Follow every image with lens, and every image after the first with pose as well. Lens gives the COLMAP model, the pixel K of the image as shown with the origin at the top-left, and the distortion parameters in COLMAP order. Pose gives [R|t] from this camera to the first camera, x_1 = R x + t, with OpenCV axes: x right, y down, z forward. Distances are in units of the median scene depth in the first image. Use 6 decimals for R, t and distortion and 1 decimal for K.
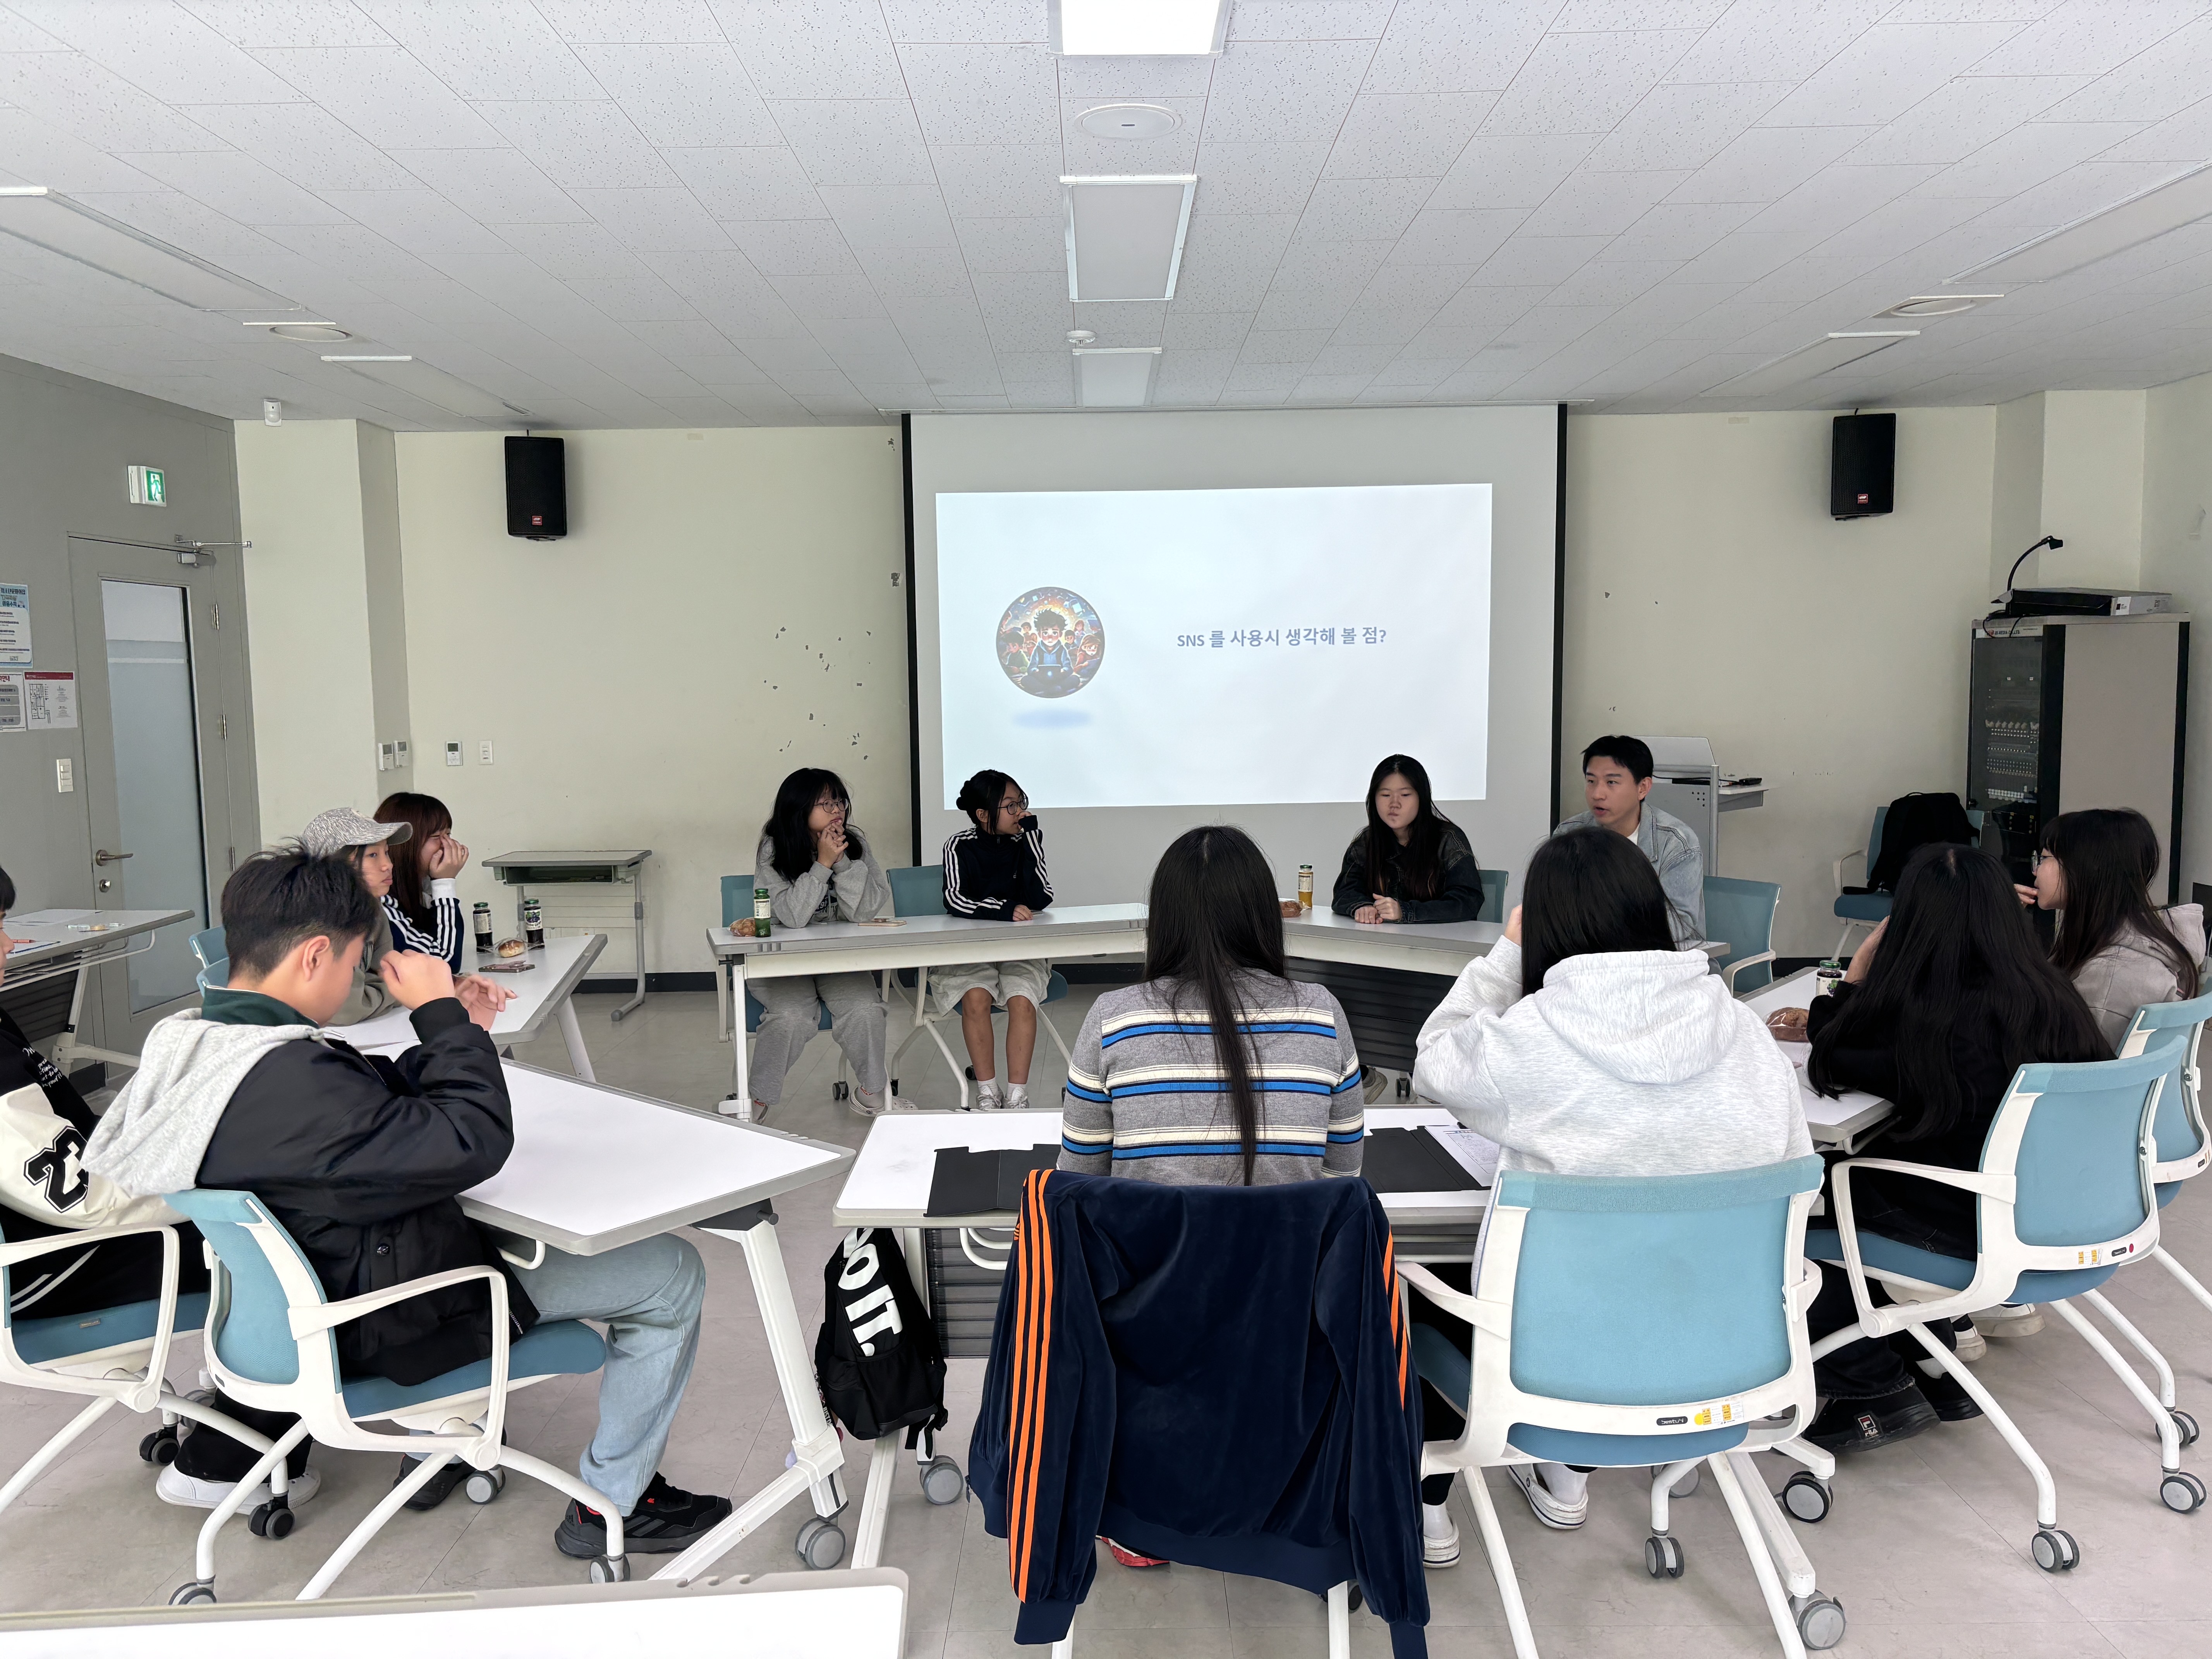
lens RADIAL K [[1629.2, 0, 1106.0], [0, 1629.2, 829.5], [0, 0, 1]] dist [0.005236, 0.001469]
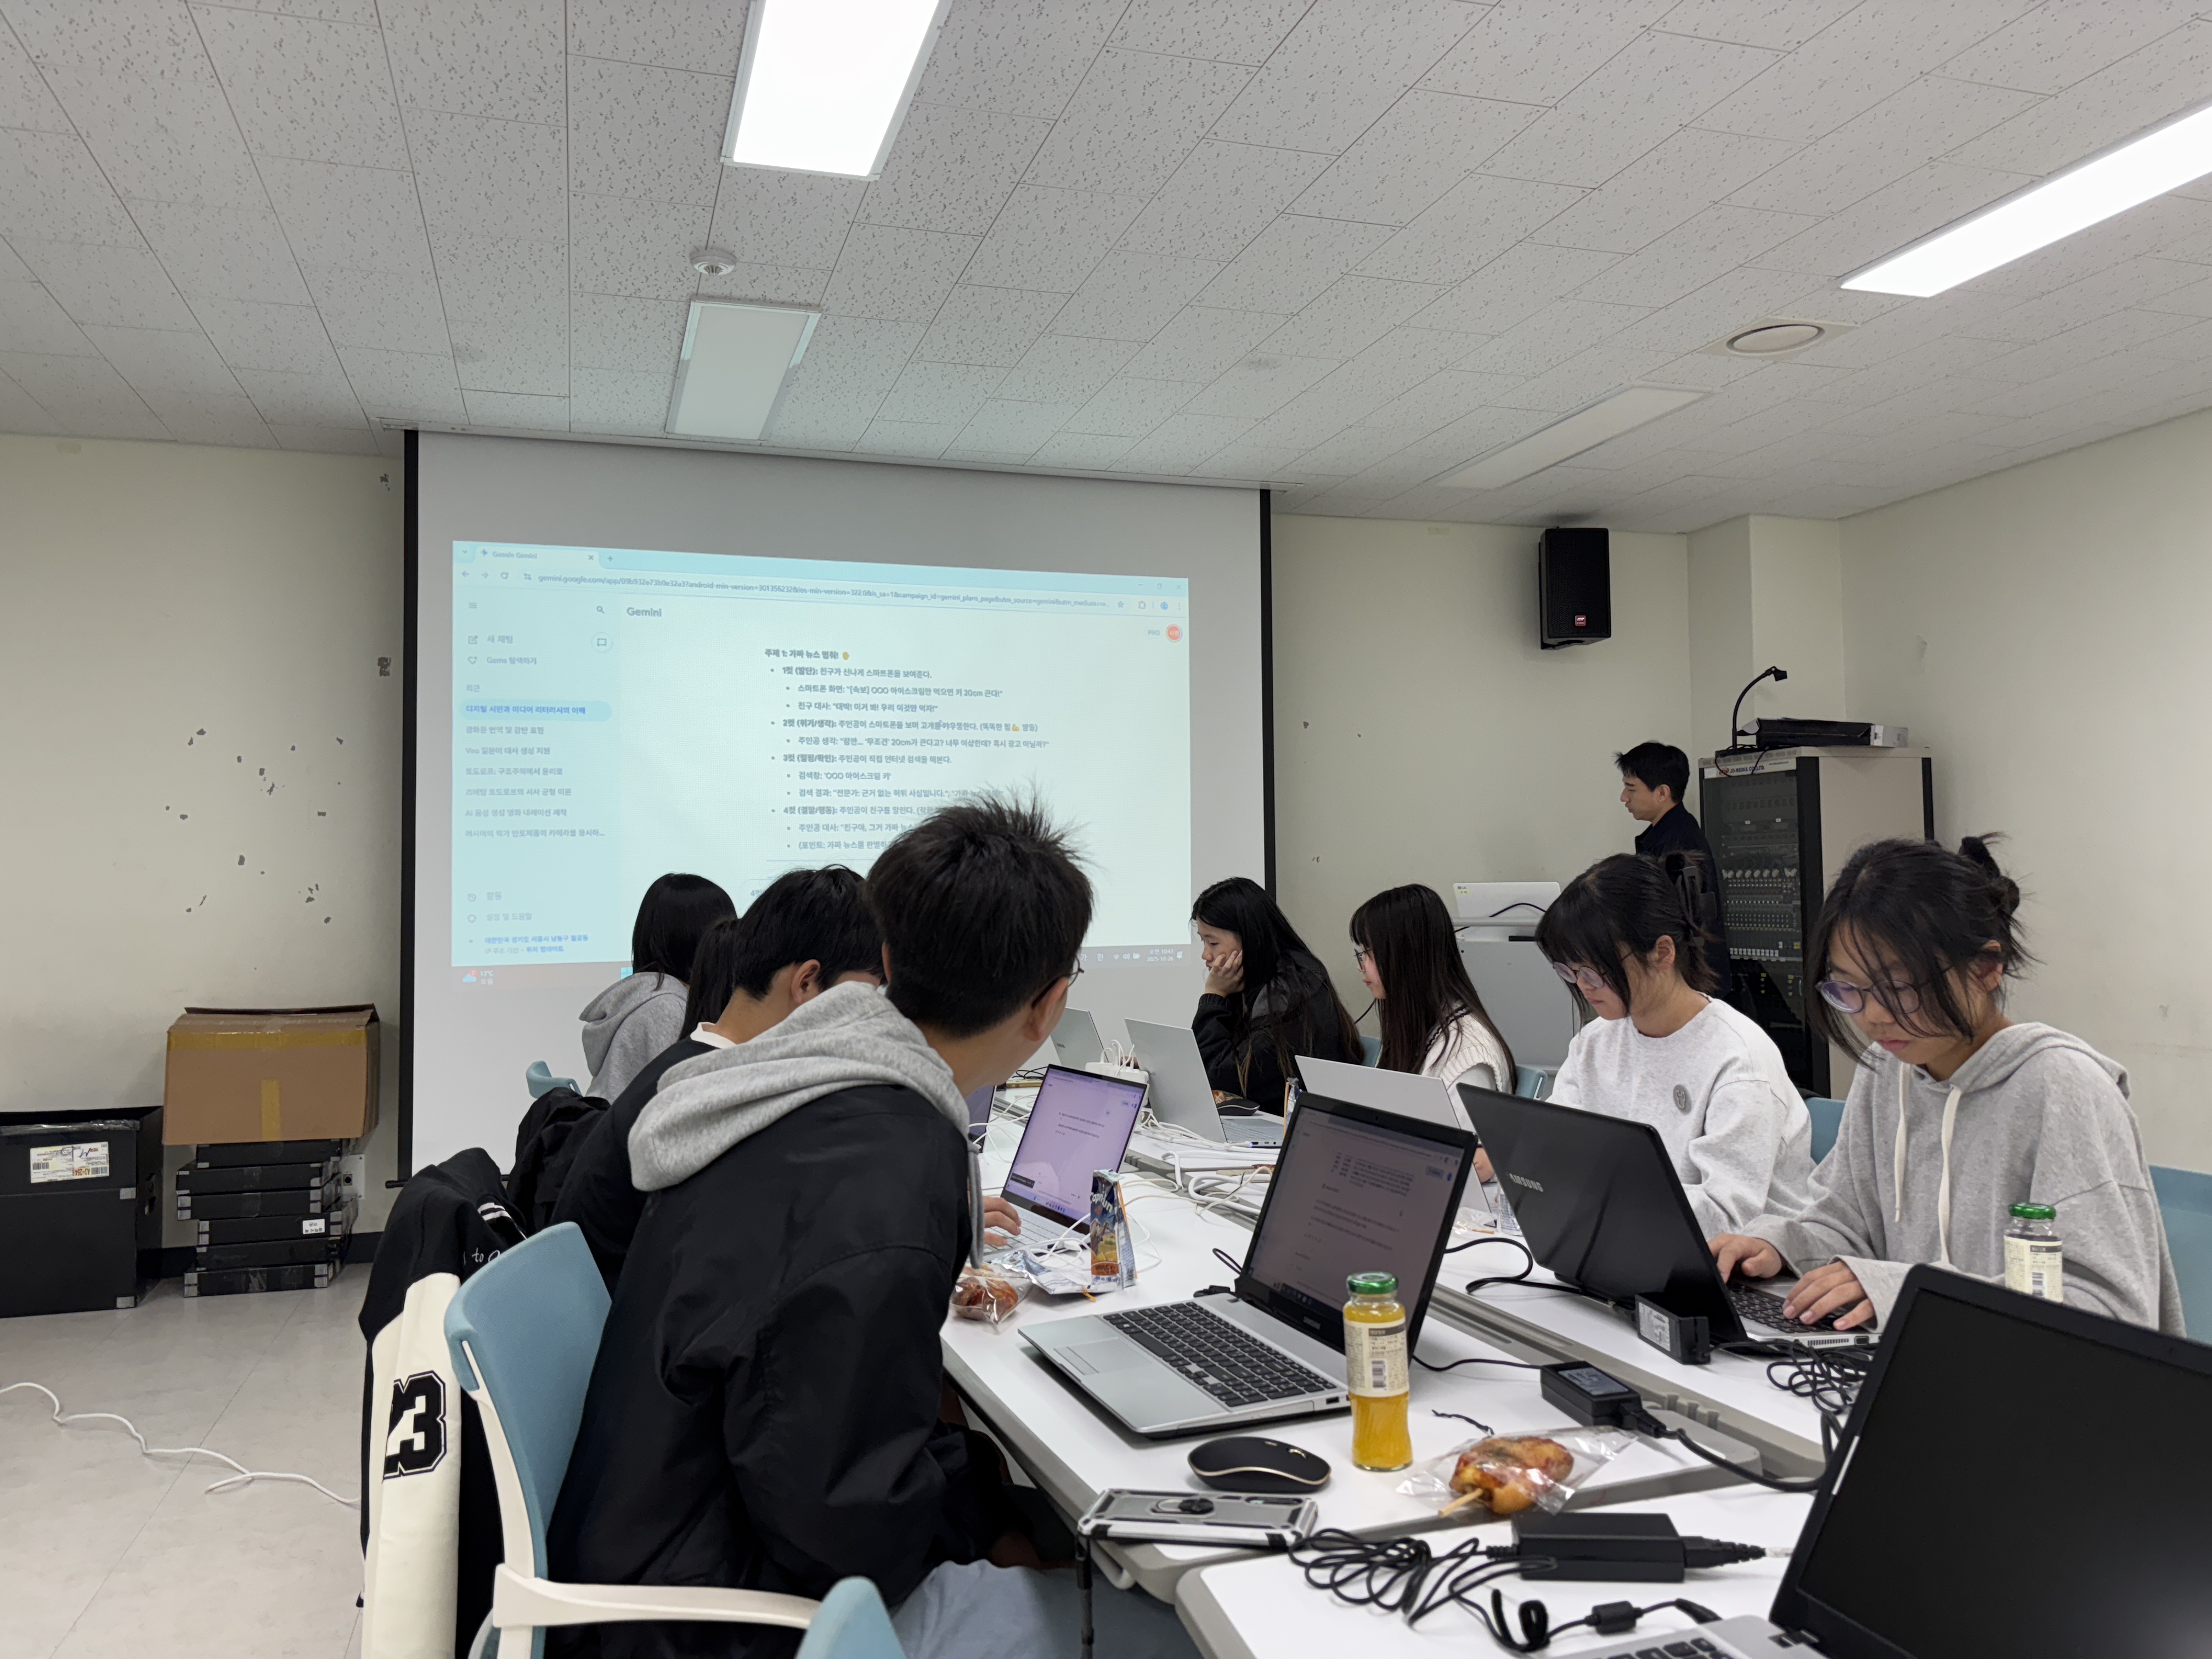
lens RADIAL K [[1629.2, 0, 1106.0], [0, 1629.2, 829.5], [0, 0, 1]] dist [0.005236, 0.001469]
pose [[0.953058, 0.015394, 0.302395, -0.047019], [0.026528, 0.990621, -0.134039, 0.021007], [-0.301623, 0.135769, 0.943711, 0.264720]]
